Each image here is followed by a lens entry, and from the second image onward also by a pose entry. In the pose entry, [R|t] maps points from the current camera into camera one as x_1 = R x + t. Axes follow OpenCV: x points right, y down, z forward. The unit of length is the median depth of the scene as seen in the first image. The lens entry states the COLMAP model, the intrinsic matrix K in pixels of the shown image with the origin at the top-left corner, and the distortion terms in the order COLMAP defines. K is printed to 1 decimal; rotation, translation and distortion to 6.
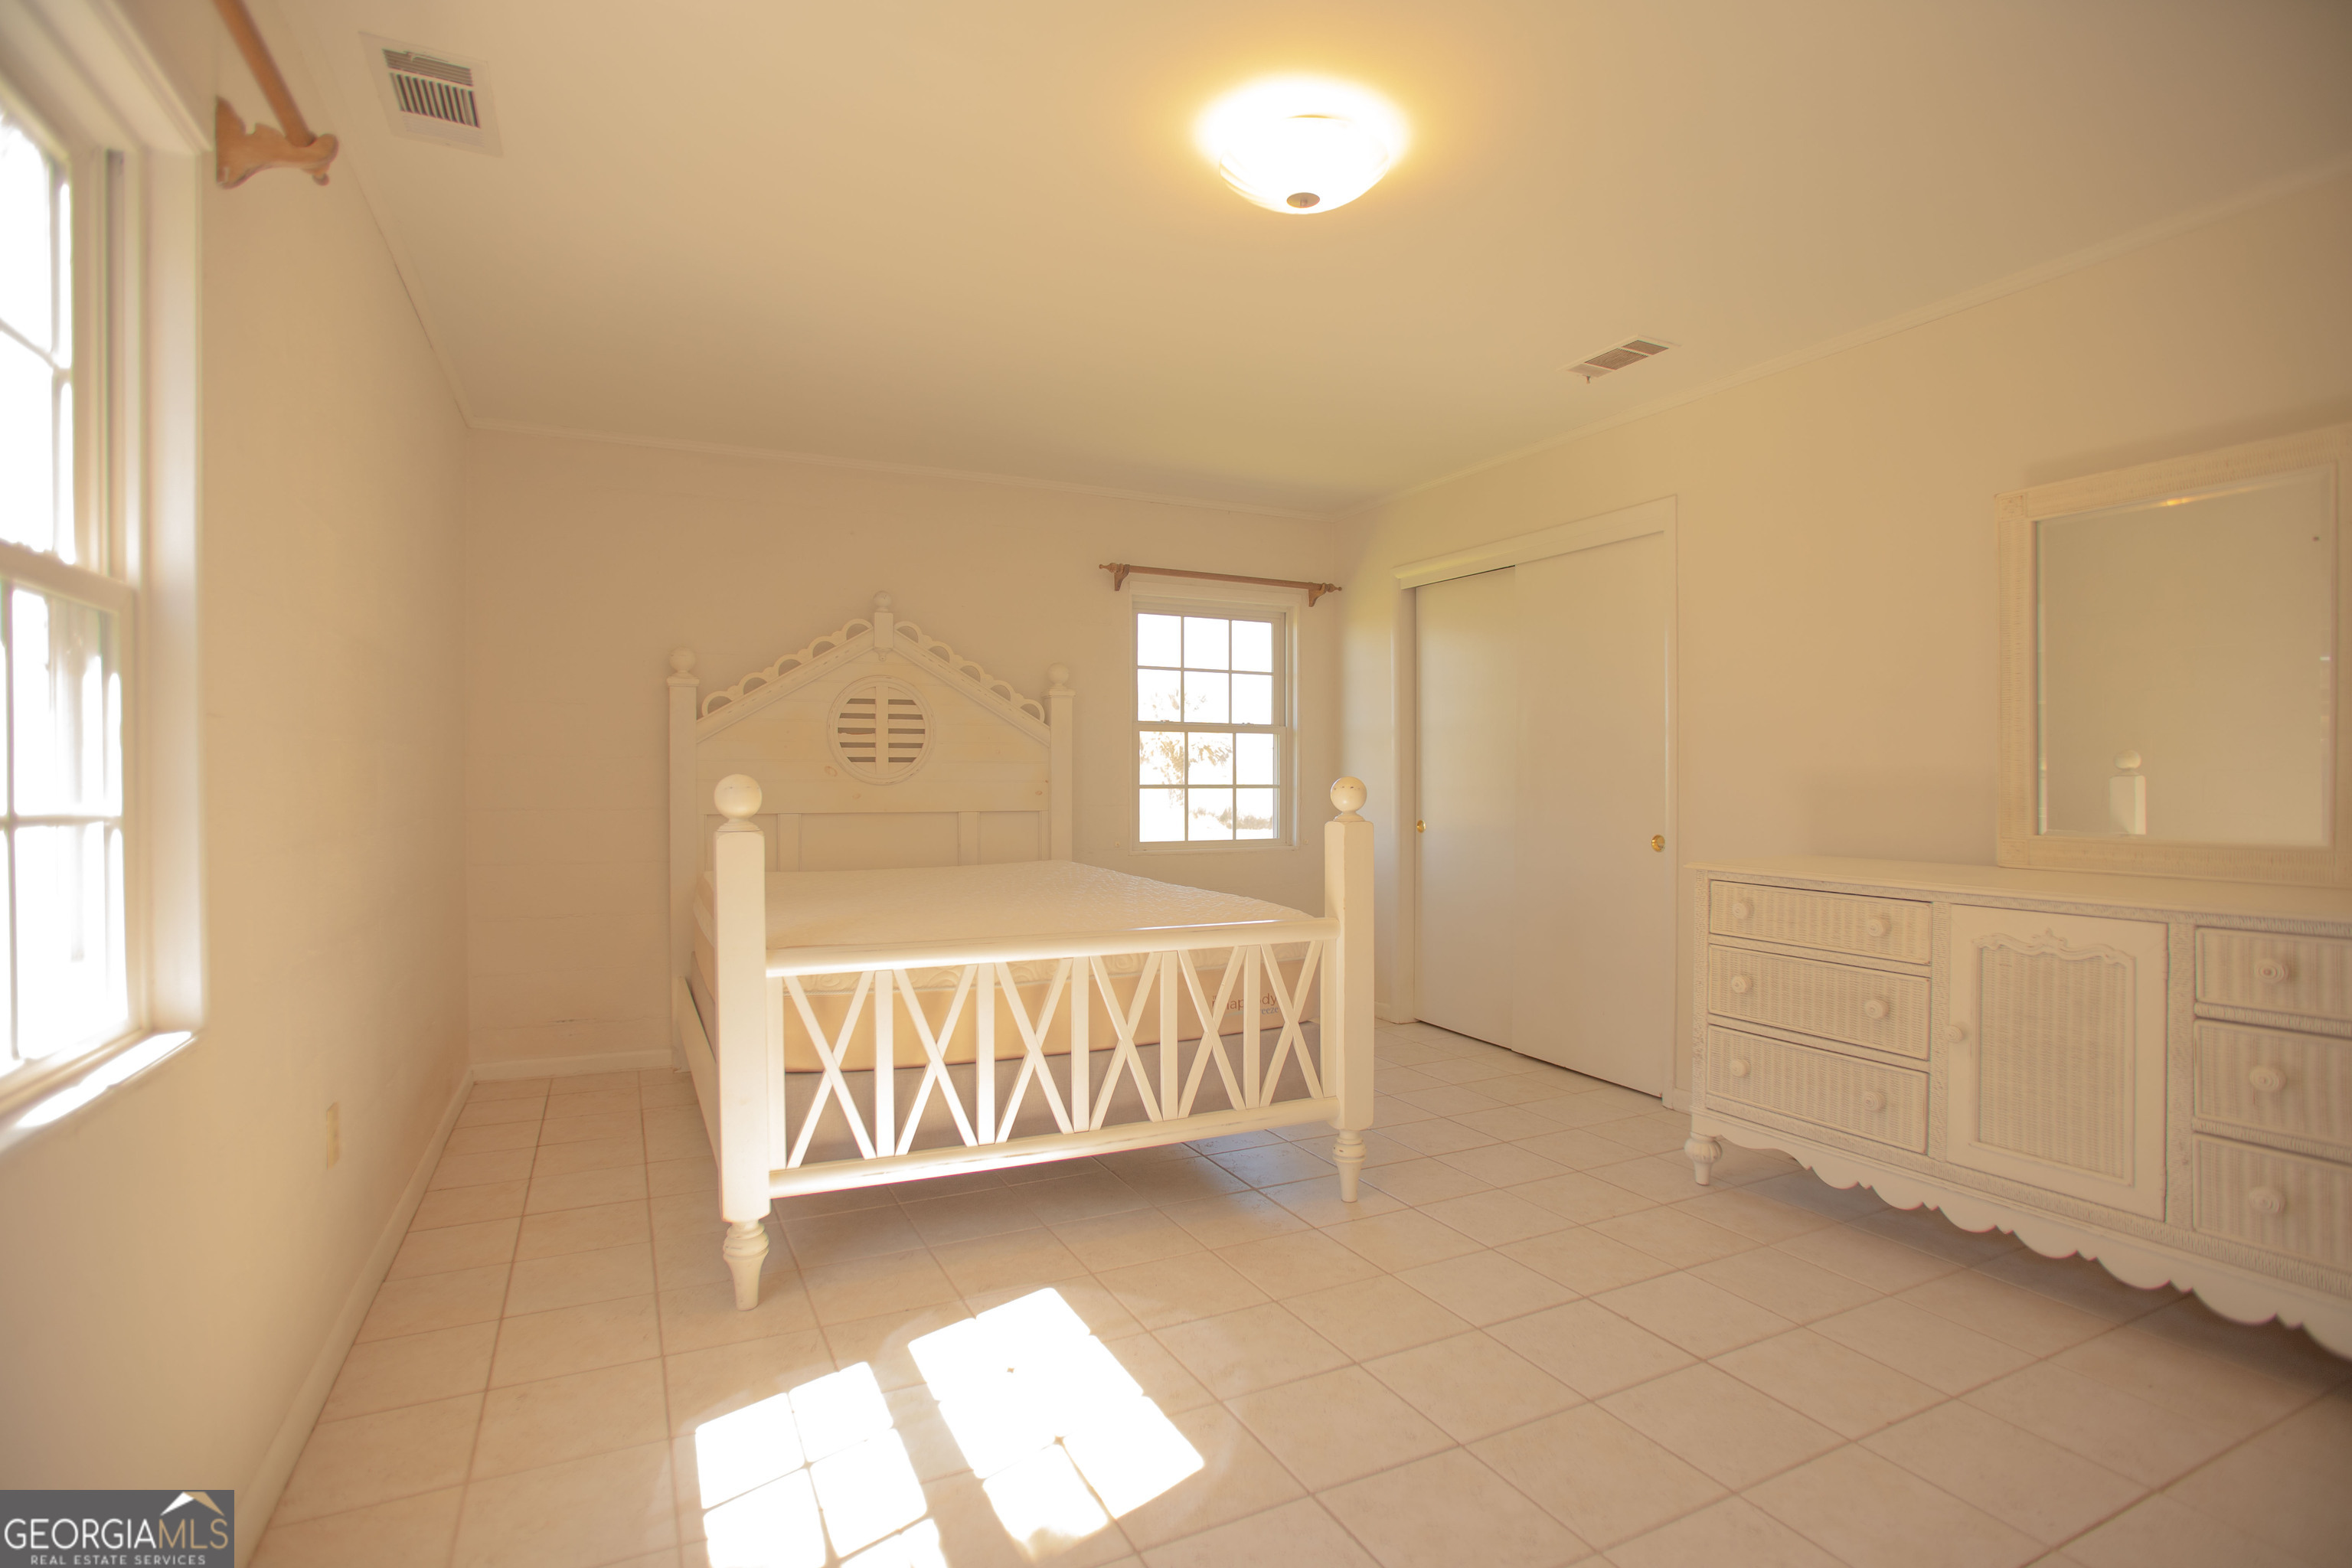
lens RADIAL K [[1133.7, 0, 1183.2], [0, 1133.7, 799.2], [0, 0, 1]] dist [-0.028298, 0.005935]
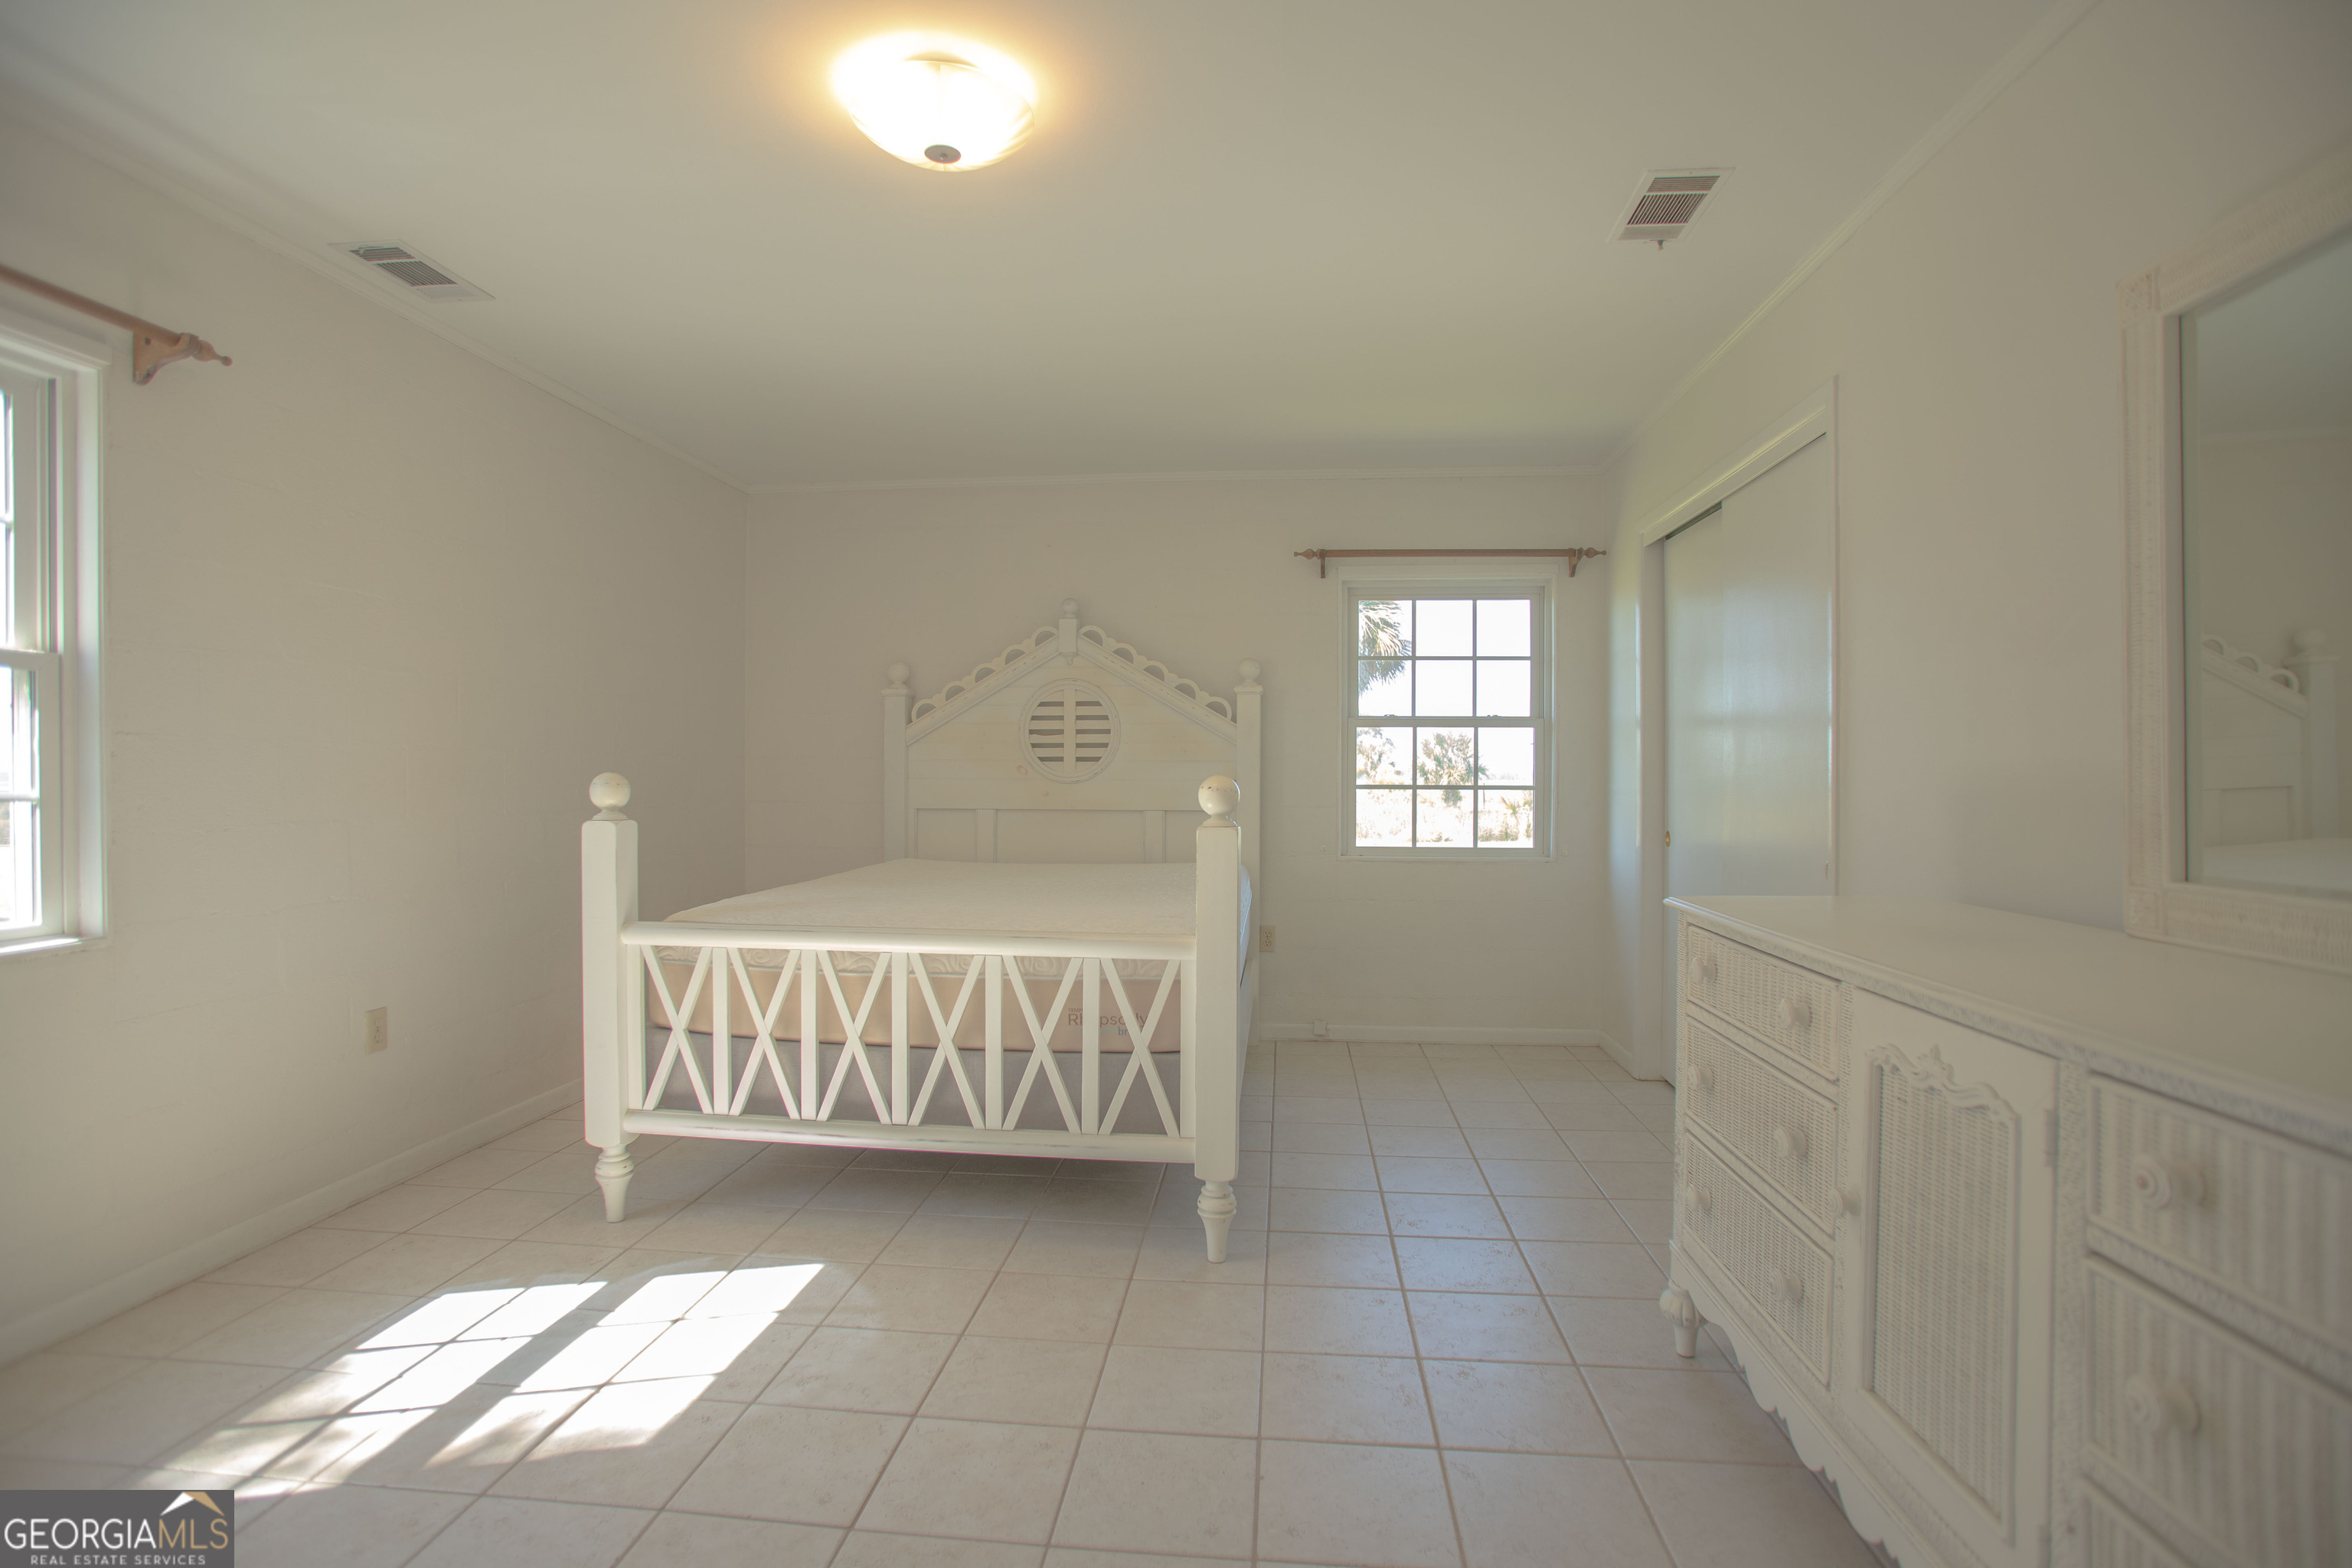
lens RADIAL K [[1133.7, 0, 1179.3], [0, 1133.7, 793.9], [0, 0, 1]] dist [-0.028298, 0.005935]
pose [[0.846063, 0.011798, -0.532952, 0.600594], [-0.014106, 0.999900, -0.000259, -0.005442], [0.532896, 0.007737, 0.846146, 0.249831]]
